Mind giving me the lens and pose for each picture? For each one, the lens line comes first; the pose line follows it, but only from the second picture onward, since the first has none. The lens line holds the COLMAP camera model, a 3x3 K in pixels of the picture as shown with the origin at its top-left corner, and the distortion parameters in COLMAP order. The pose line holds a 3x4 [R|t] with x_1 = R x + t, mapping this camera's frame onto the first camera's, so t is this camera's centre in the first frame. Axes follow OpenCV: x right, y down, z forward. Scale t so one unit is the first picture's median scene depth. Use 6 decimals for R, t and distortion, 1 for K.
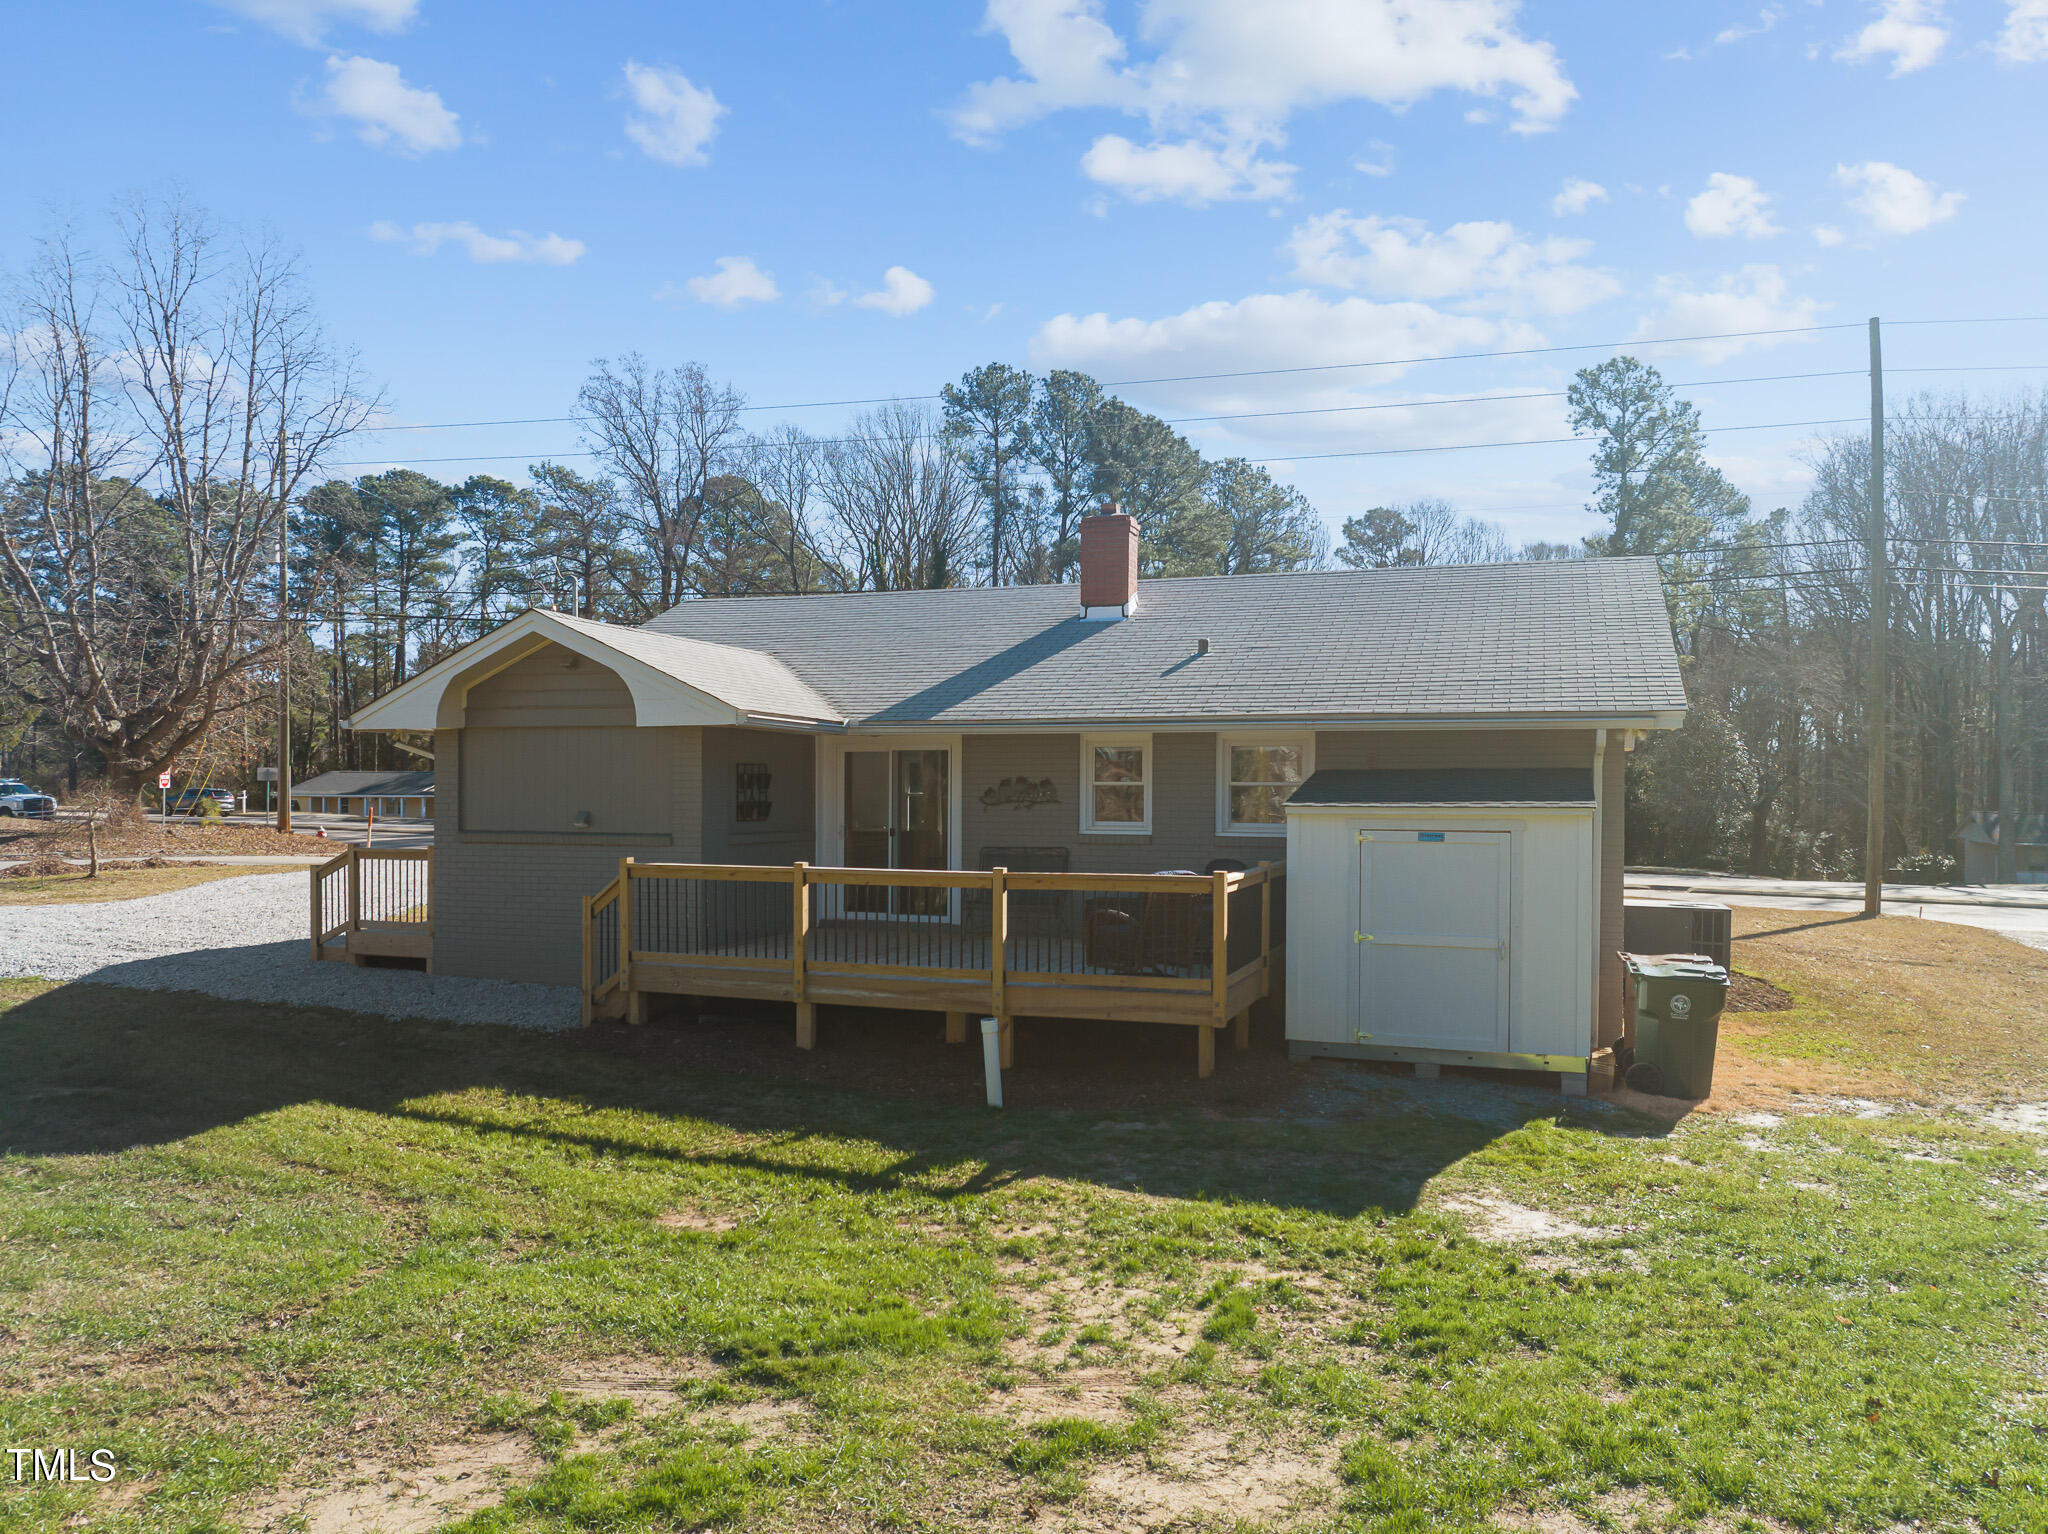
lens RADIAL K [[1439.9, 0, 1024.0], [0, 1439.9, 767.0], [0, 0, 1]] dist [-0.040835, 0.001074]
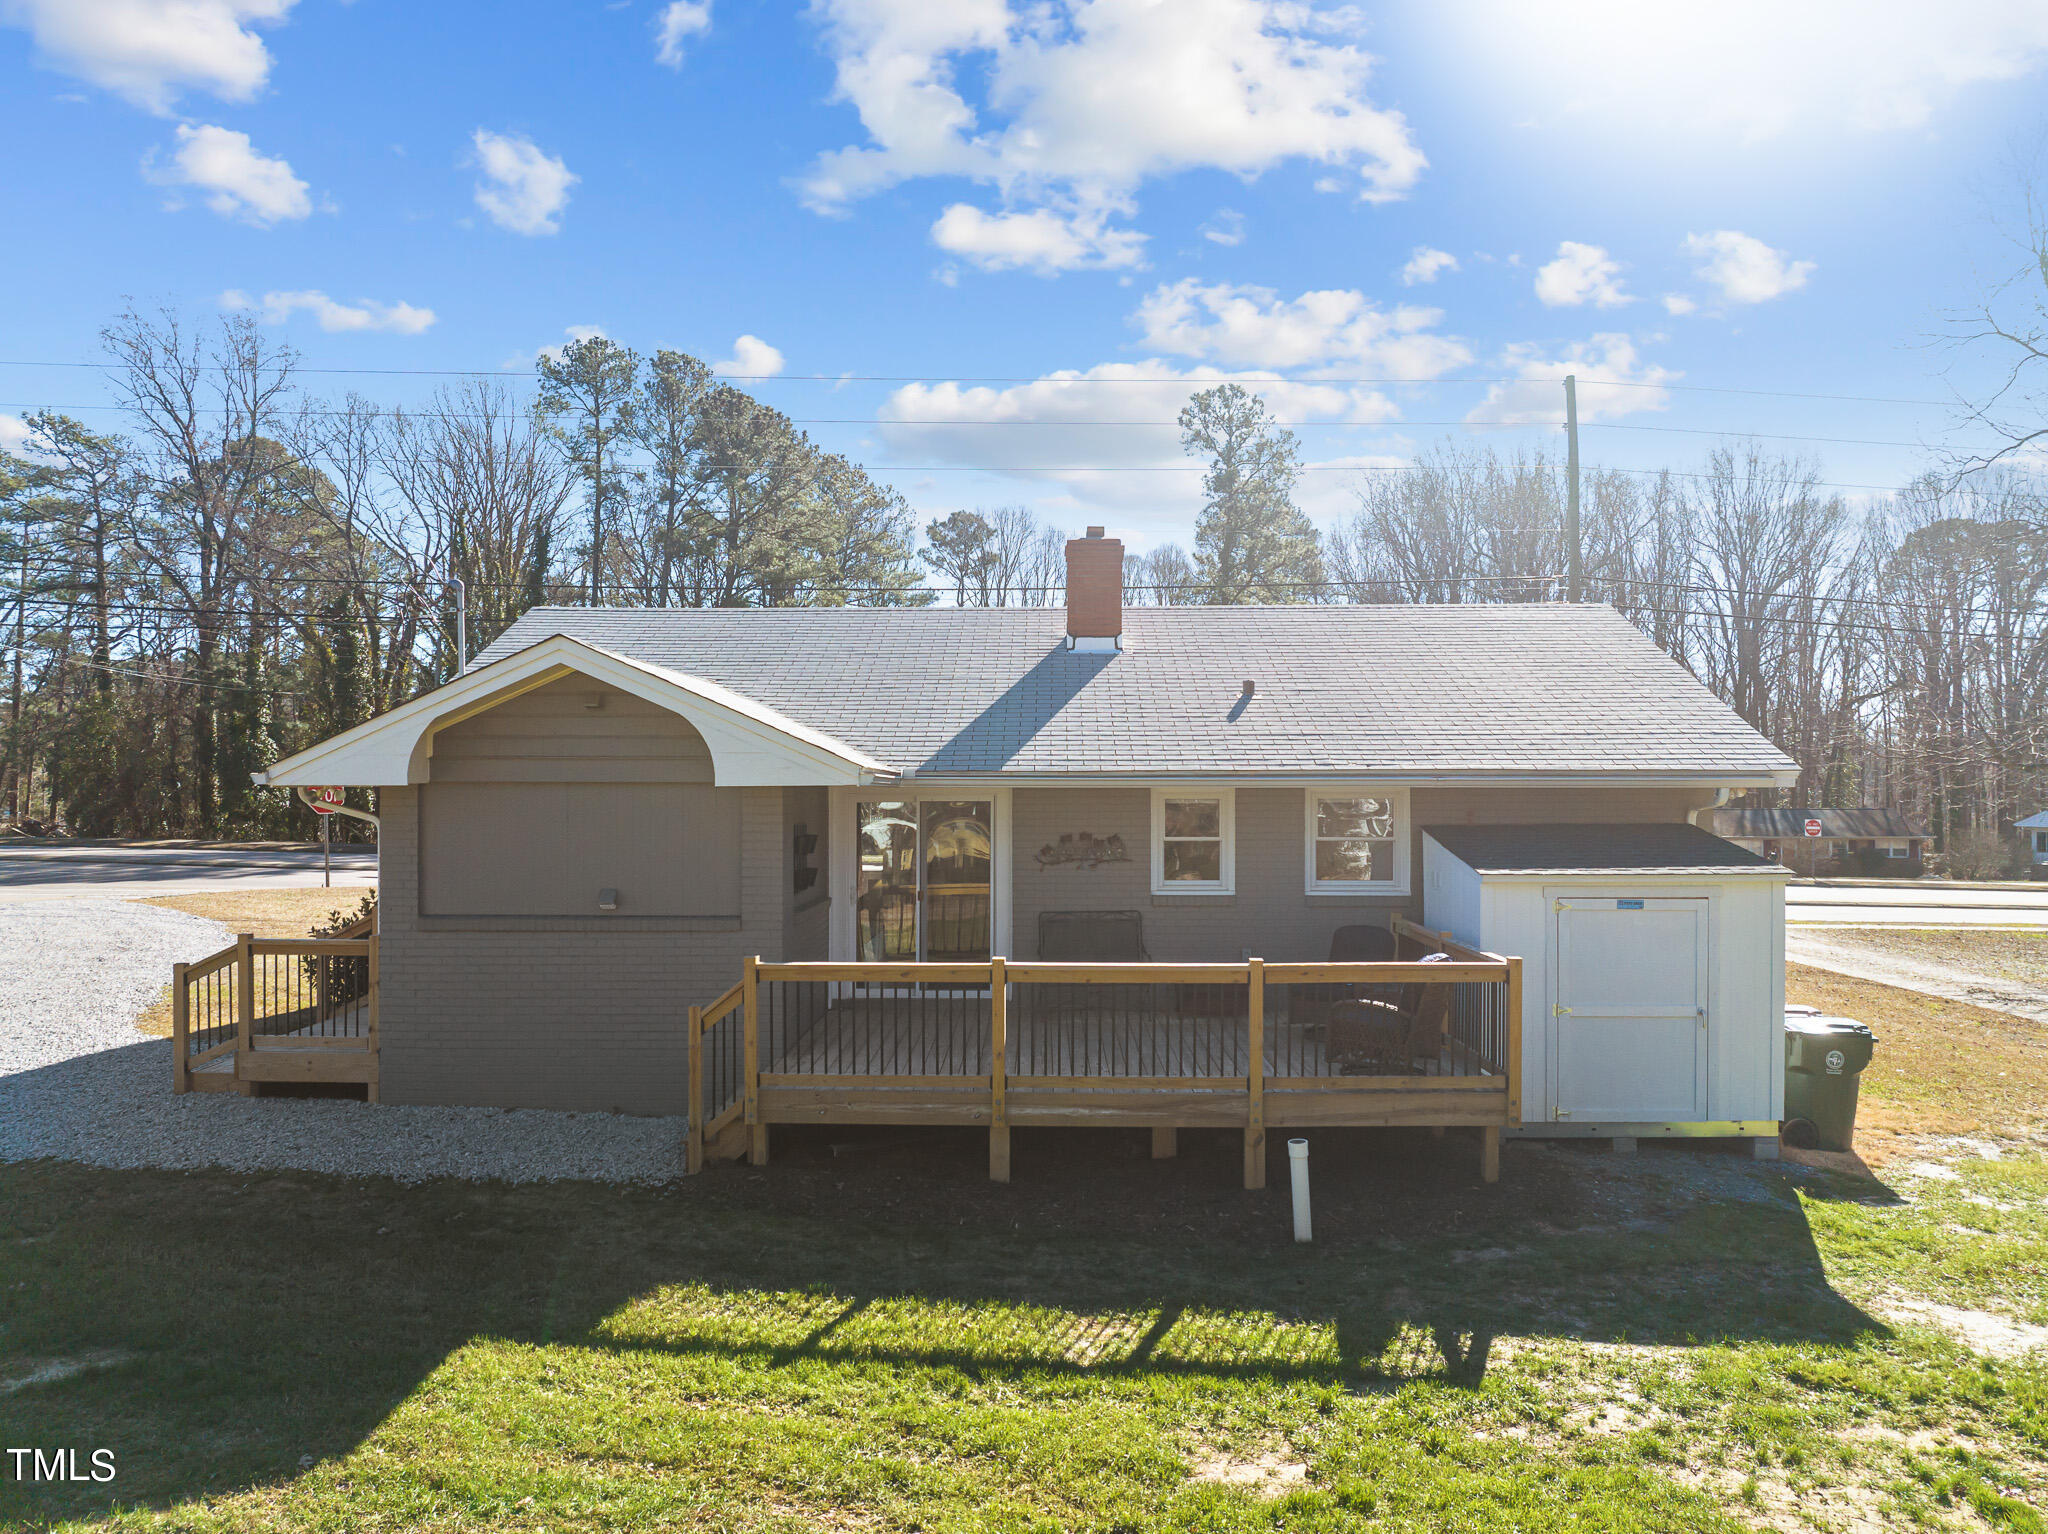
lens RADIAL K [[1439.9, 0, 1024.0], [0, 1439.9, 767.0], [0, 0, 1]] dist [-0.040835, 0.001074]
pose [[0.948616, -0.000912, 0.316429, -0.382811], [-0.000672, 0.999988, 0.004896, -0.045626], [-0.316430, -0.004857, 0.948603, 0.196616]]
